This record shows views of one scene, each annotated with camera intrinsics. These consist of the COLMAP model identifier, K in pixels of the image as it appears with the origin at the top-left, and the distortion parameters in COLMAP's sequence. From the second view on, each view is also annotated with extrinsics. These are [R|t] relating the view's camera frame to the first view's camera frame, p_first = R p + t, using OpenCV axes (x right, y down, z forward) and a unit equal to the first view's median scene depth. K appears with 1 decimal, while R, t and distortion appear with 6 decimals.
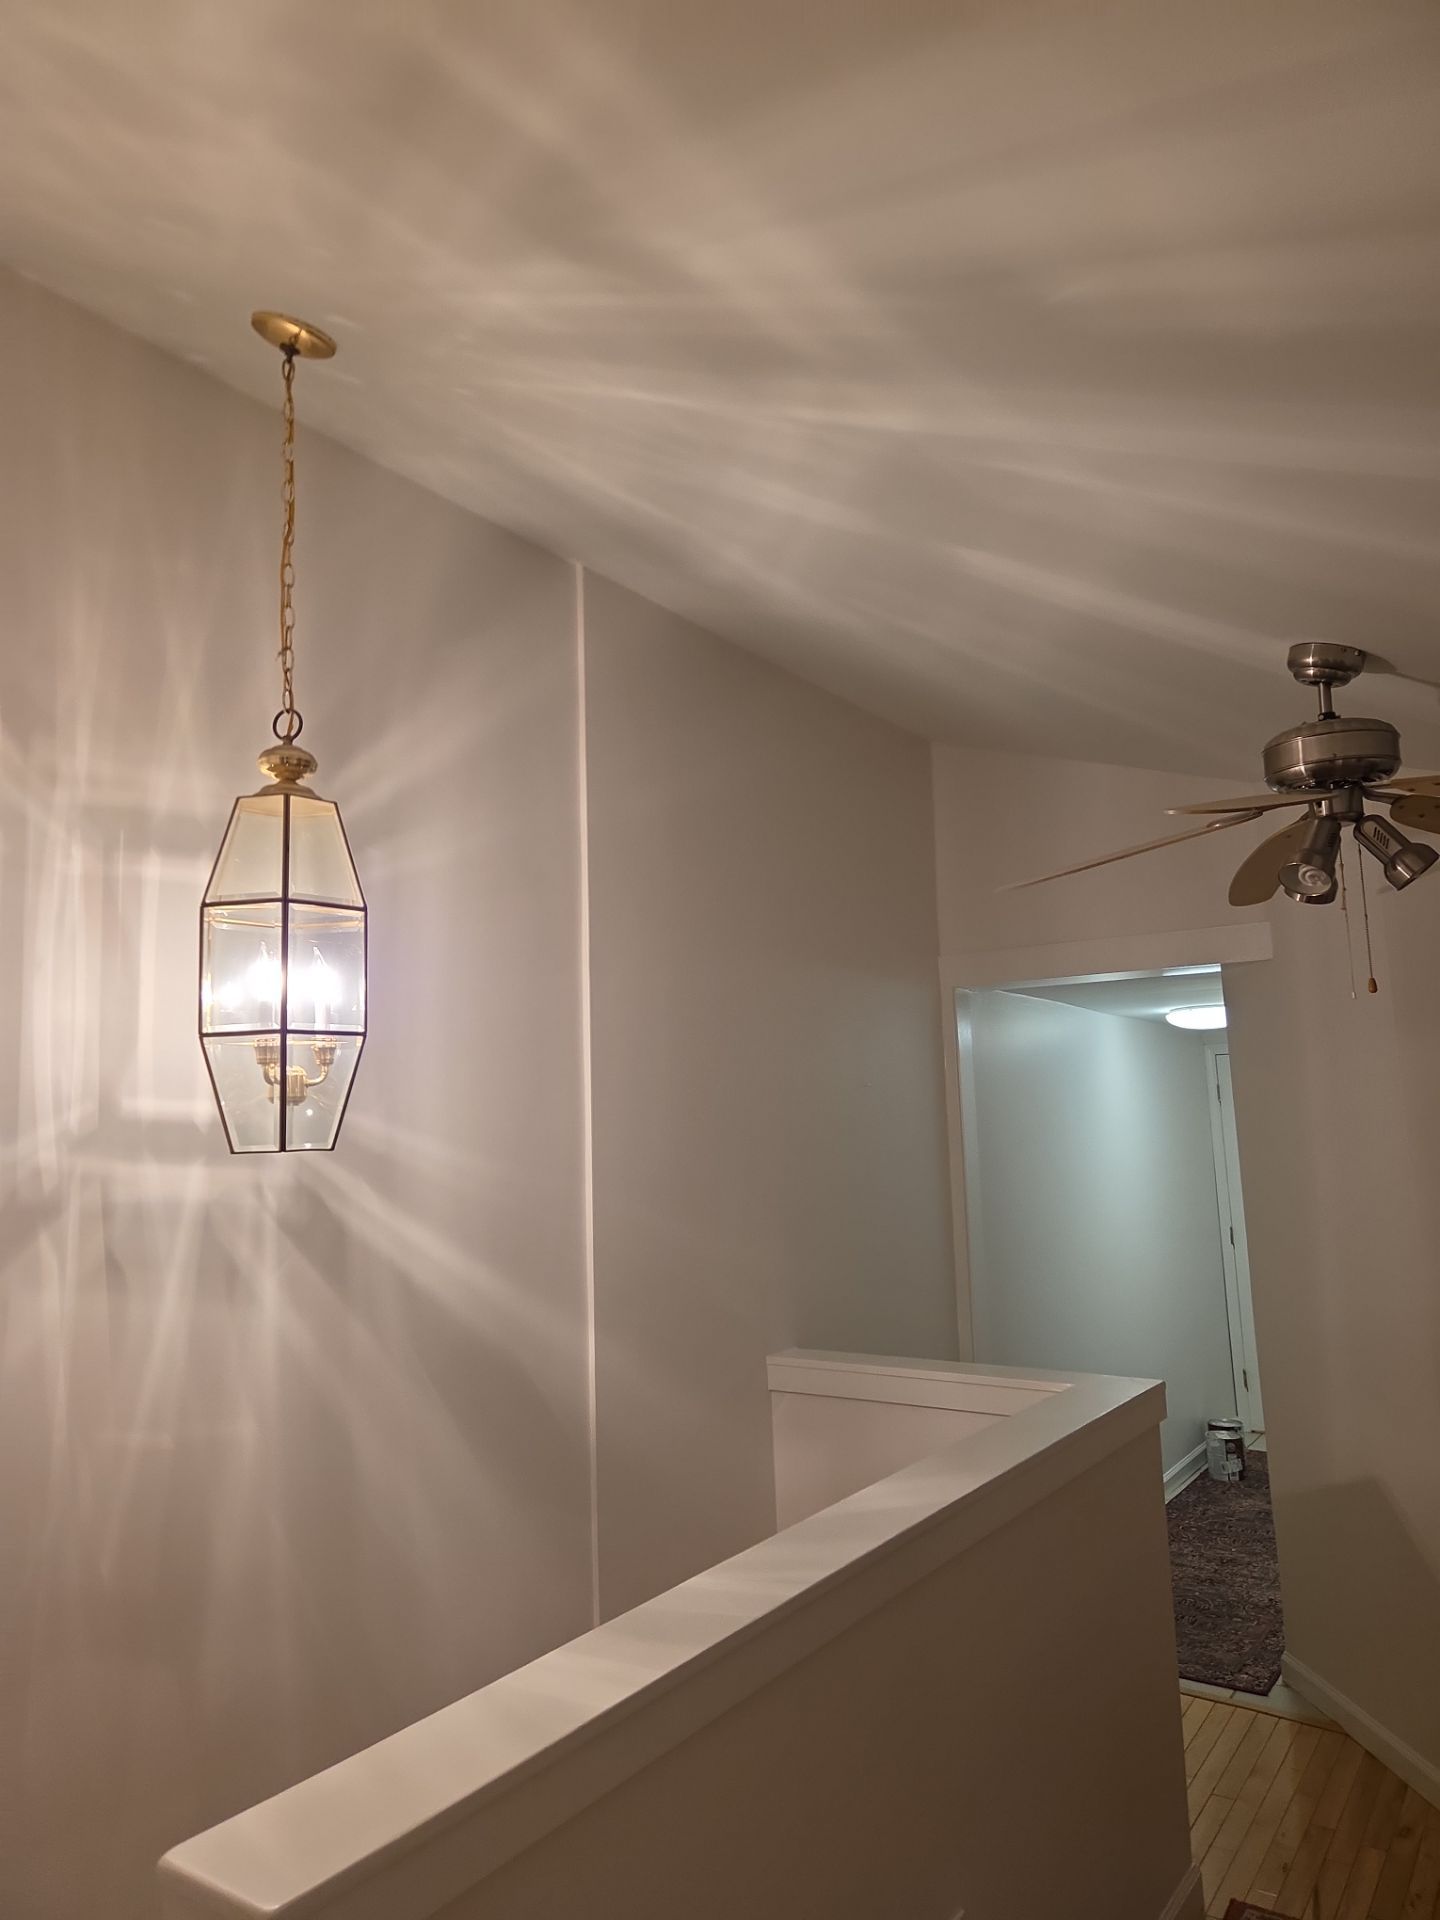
lens RADIAL K [[1270.0, 0, 715.9], [0, 1270.0, 967.4], [0, 0, 1]] dist [0.051602, -0.038168]
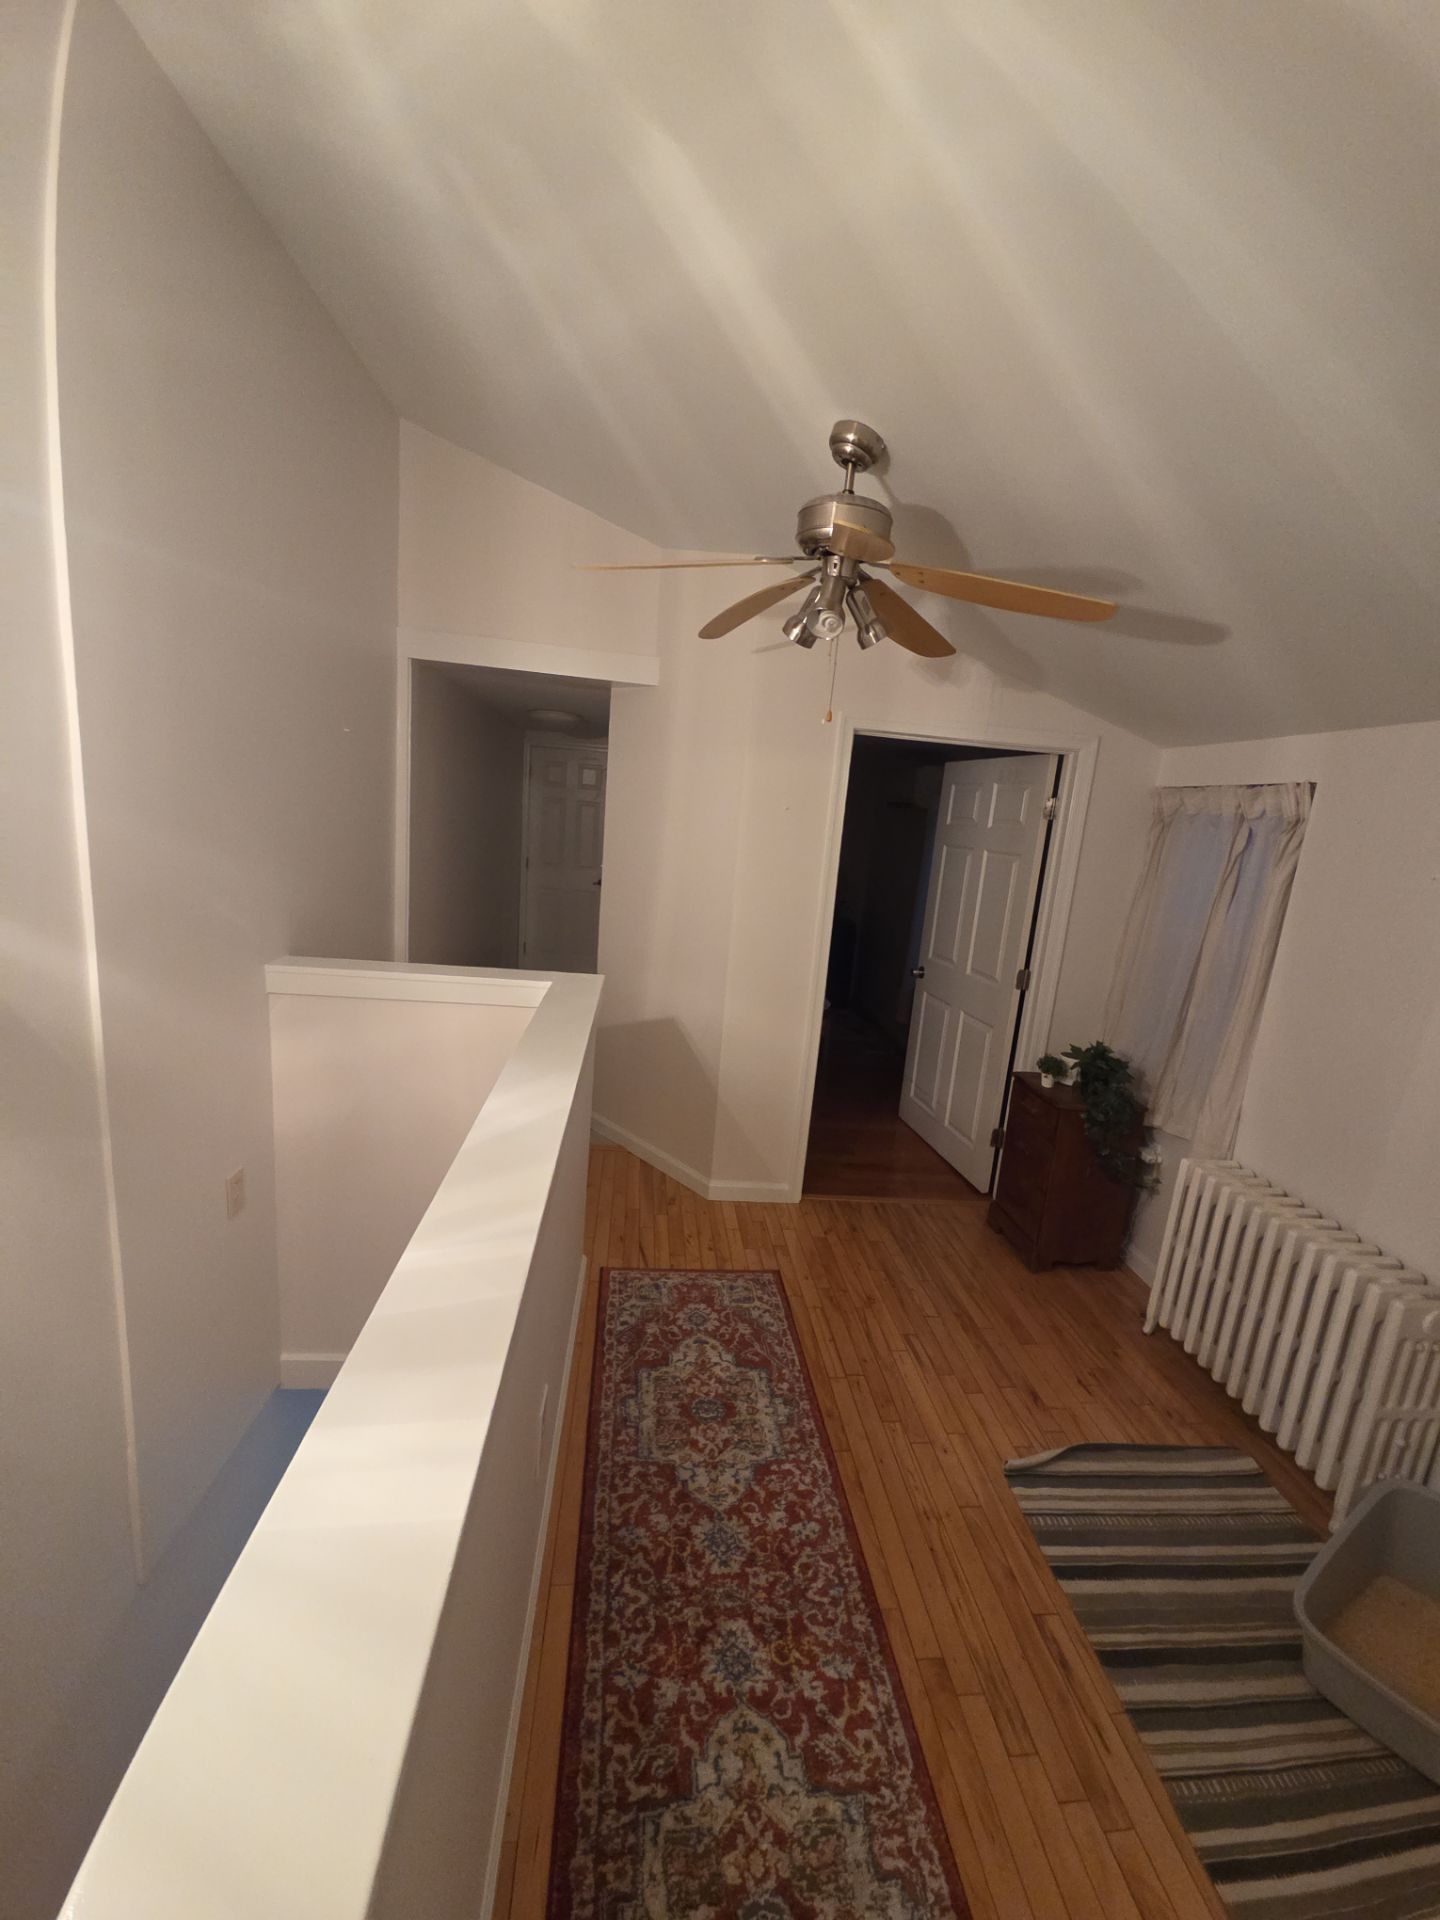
lens RADIAL K [[776.0, 0, 728.2], [0, 776.0, 967.2], [0, 0, 1]] dist [-0.001939, -0.002802]
pose [[0.753441, -0.037108, 0.656468, -0.136780], [-0.191570, 0.942702, 0.273156, 0.061209], [-0.628990, -0.331566, 0.703161, 0.371504]]
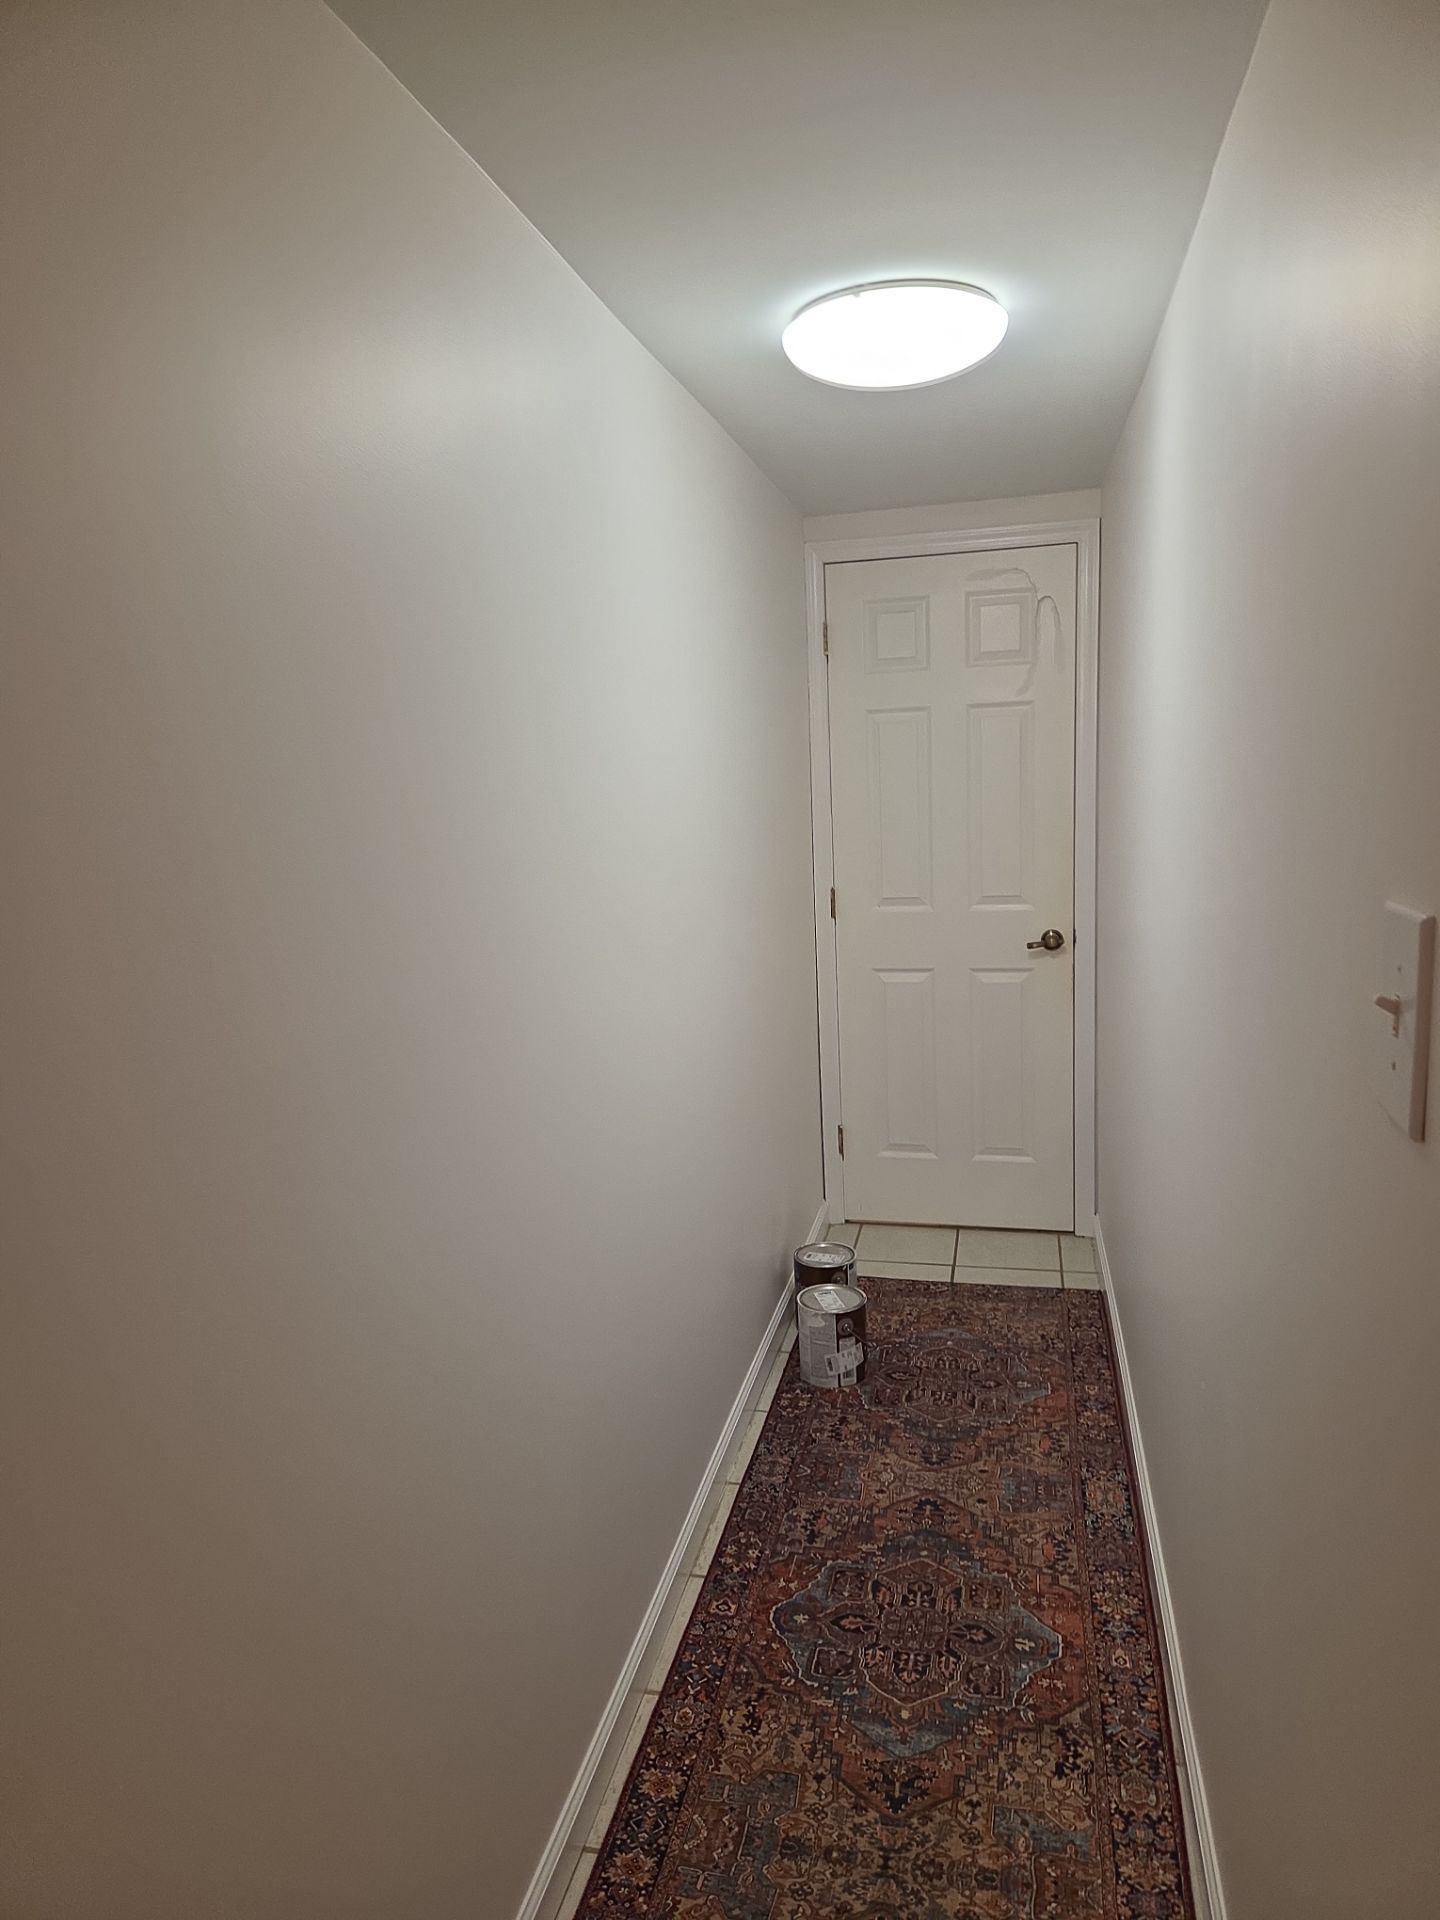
lens RADIAL K [[1270.0, 0, 722.0], [0, 1270.0, 962.0], [0, 0, 1]] dist [0.051602, -0.038168]
pose [[0.931632, -0.070844, 0.356431, 0.473023], [-0.030989, 0.961754, 0.272157, 0.253188], [-0.362080, -0.264596, 0.893805, 1.540214]]
